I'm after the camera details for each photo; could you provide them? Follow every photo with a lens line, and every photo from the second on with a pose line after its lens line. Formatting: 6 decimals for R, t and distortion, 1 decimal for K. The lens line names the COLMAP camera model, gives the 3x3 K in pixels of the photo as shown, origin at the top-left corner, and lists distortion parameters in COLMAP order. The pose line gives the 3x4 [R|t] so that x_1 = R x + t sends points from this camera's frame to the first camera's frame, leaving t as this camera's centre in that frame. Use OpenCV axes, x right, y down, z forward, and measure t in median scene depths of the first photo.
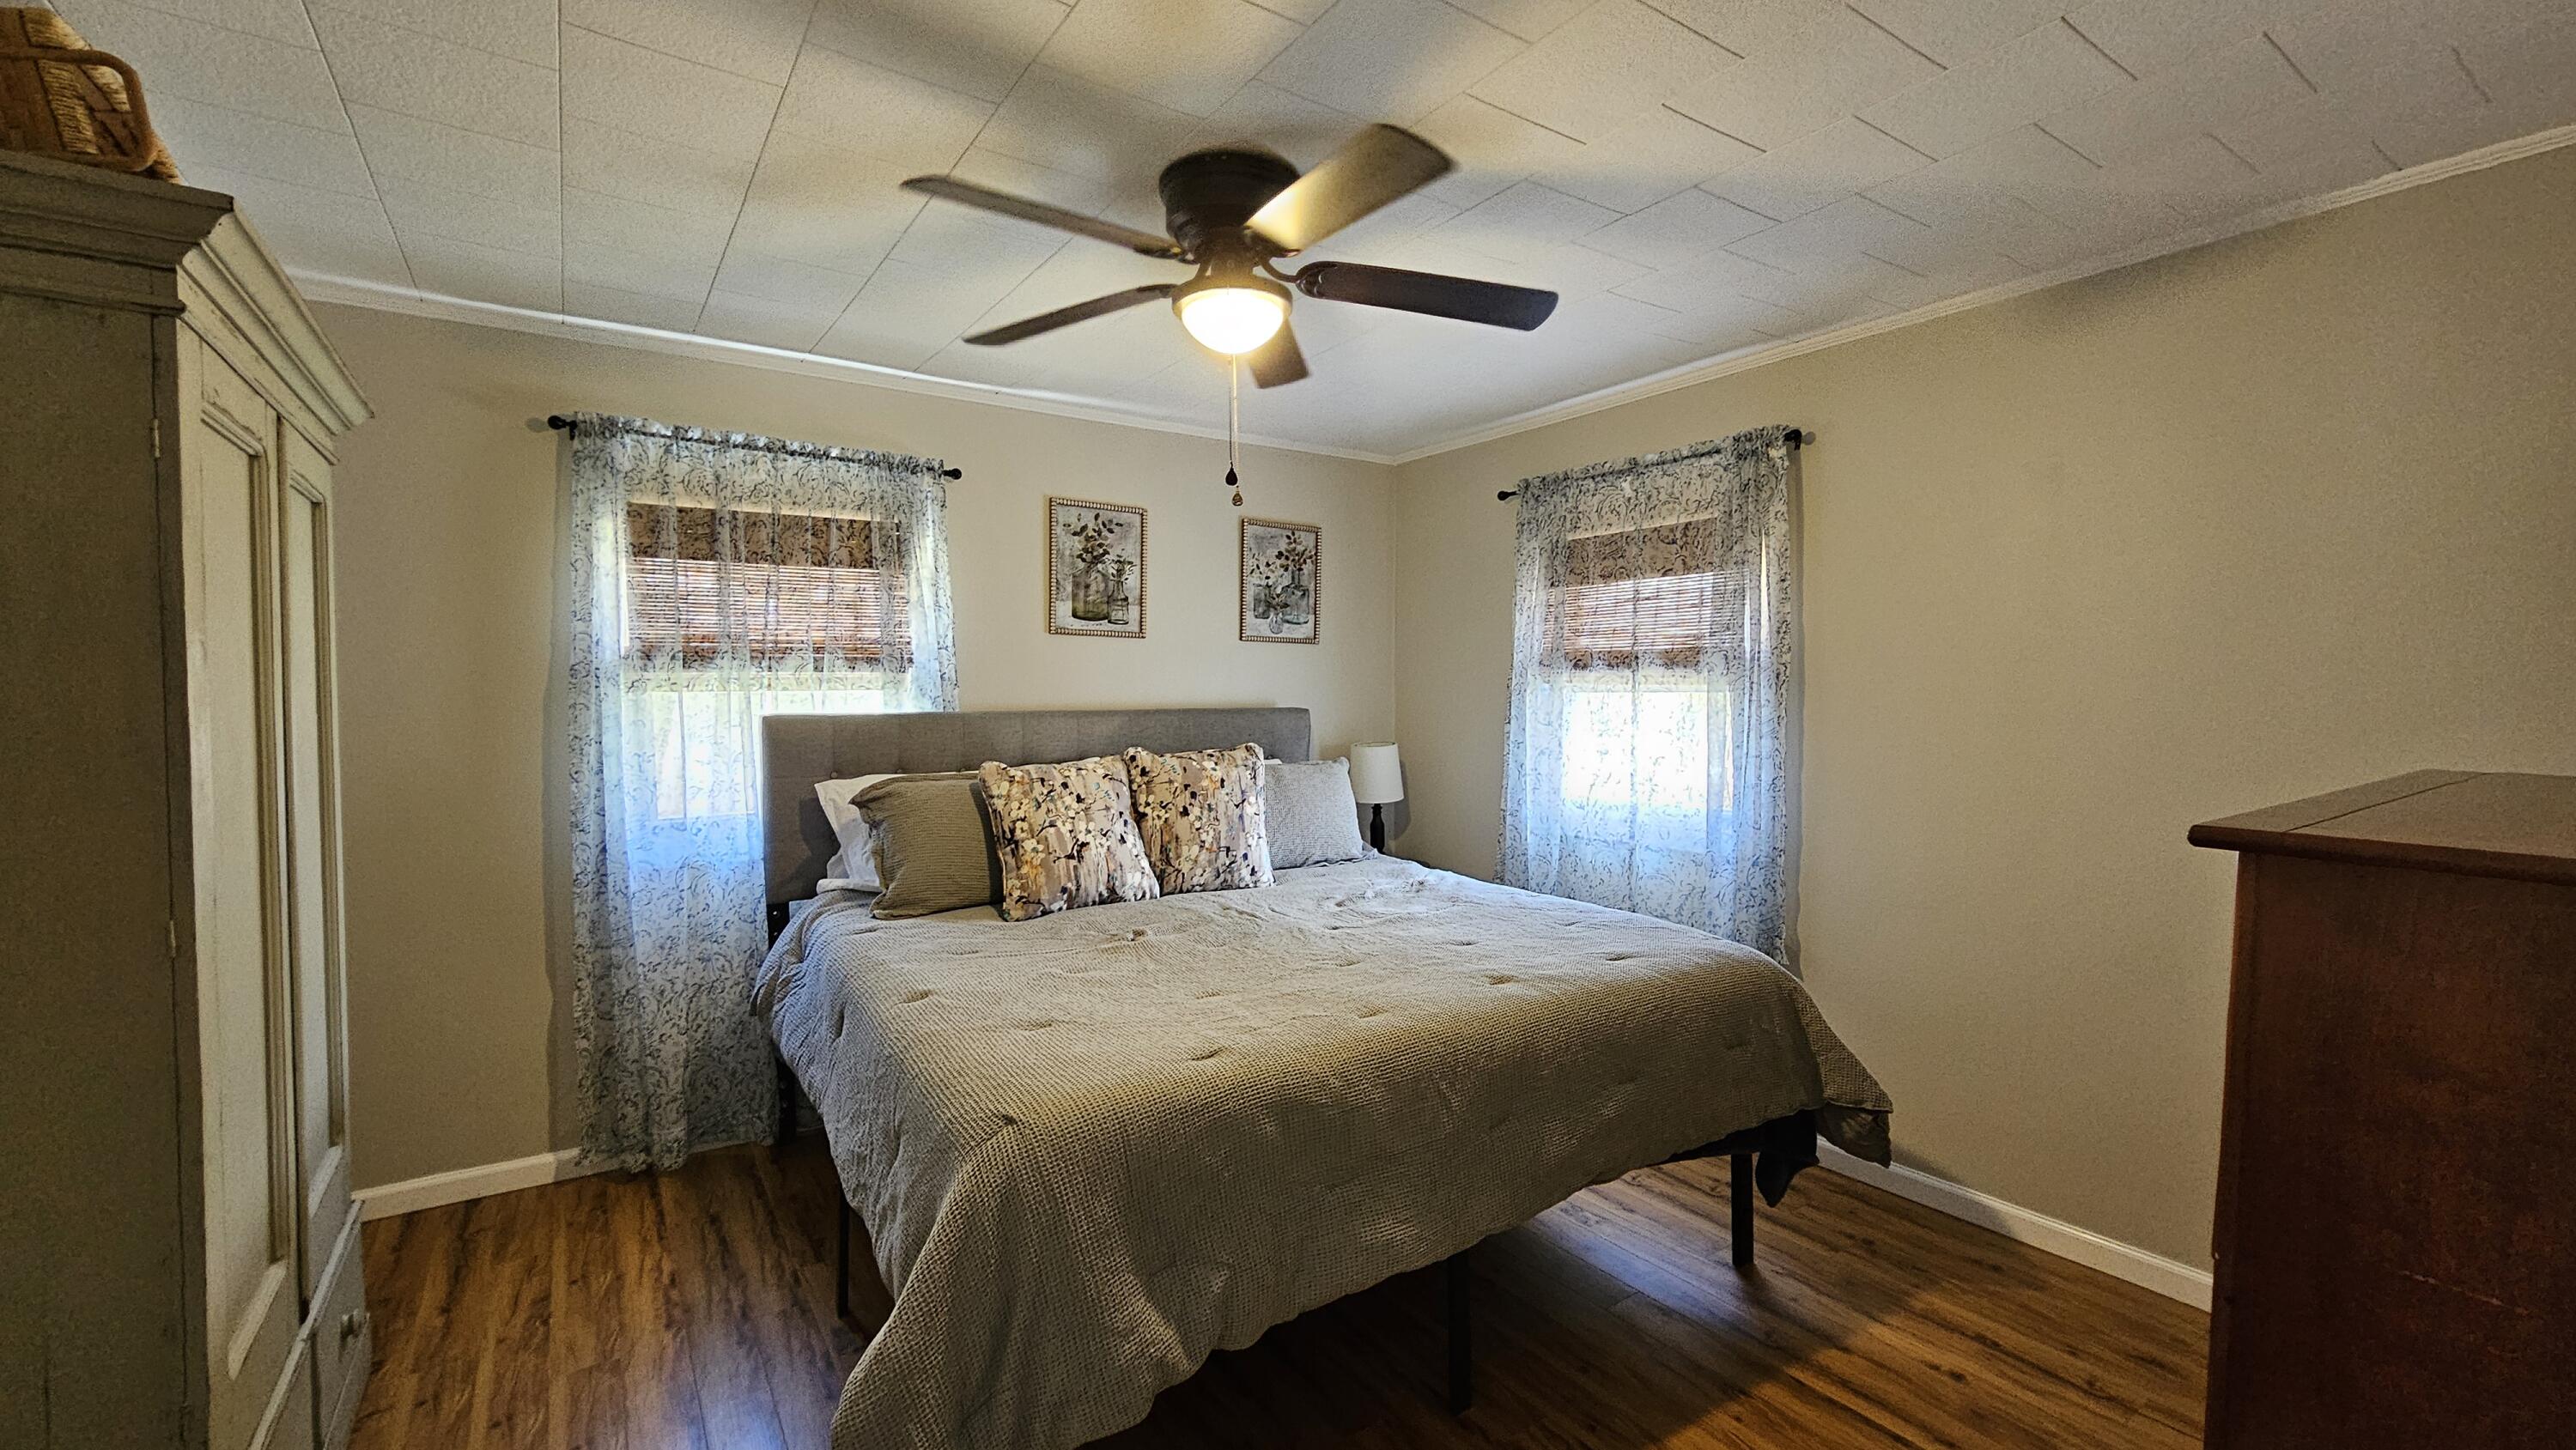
lens RADIAL K [[1066.4, 0, 1288.0], [0, 1066.4, 725.0], [0, 0, 1]] dist [-0.000890, -0.000034]
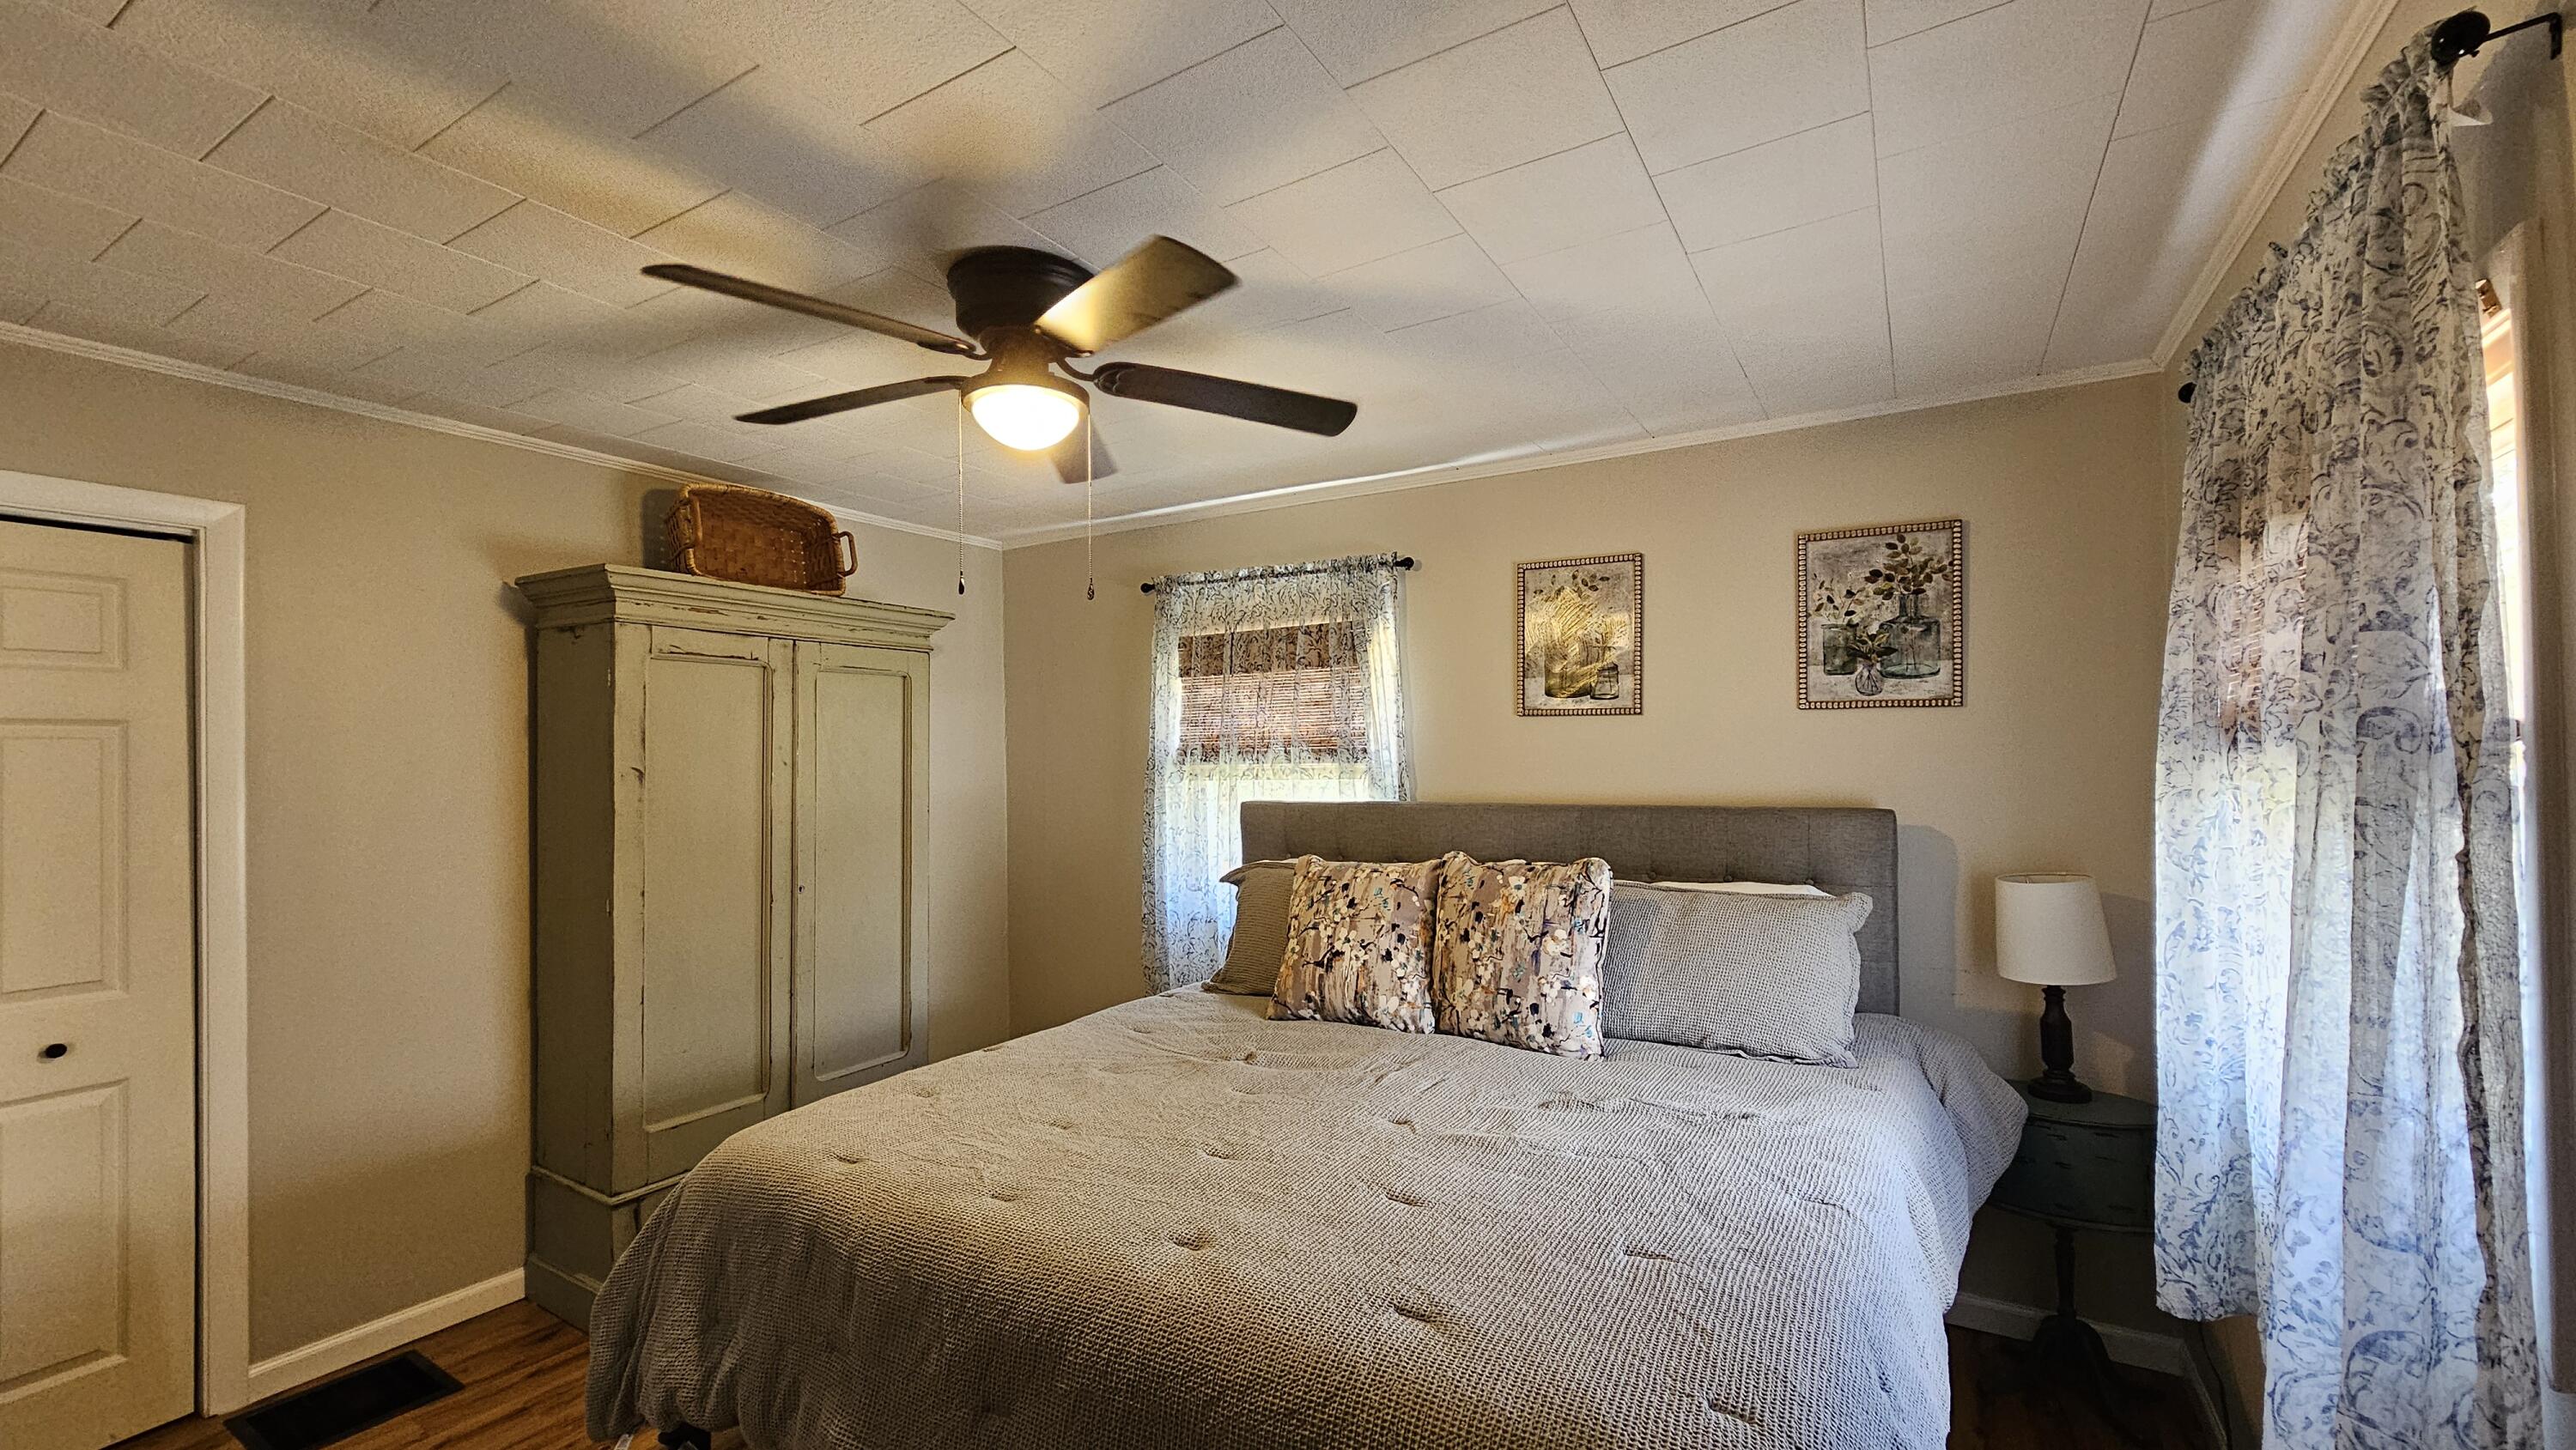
lens RADIAL K [[1066.4, 0, 1288.0], [0, 1066.4, 725.0], [0, 0, 1]] dist [-0.000890, -0.000034]
pose [[0.412807, -0.030996, -0.910291, 0.580343], [-0.019864, 0.998877, -0.043020, -0.040924], [0.910602, 0.035841, 0.411727, 0.523200]]
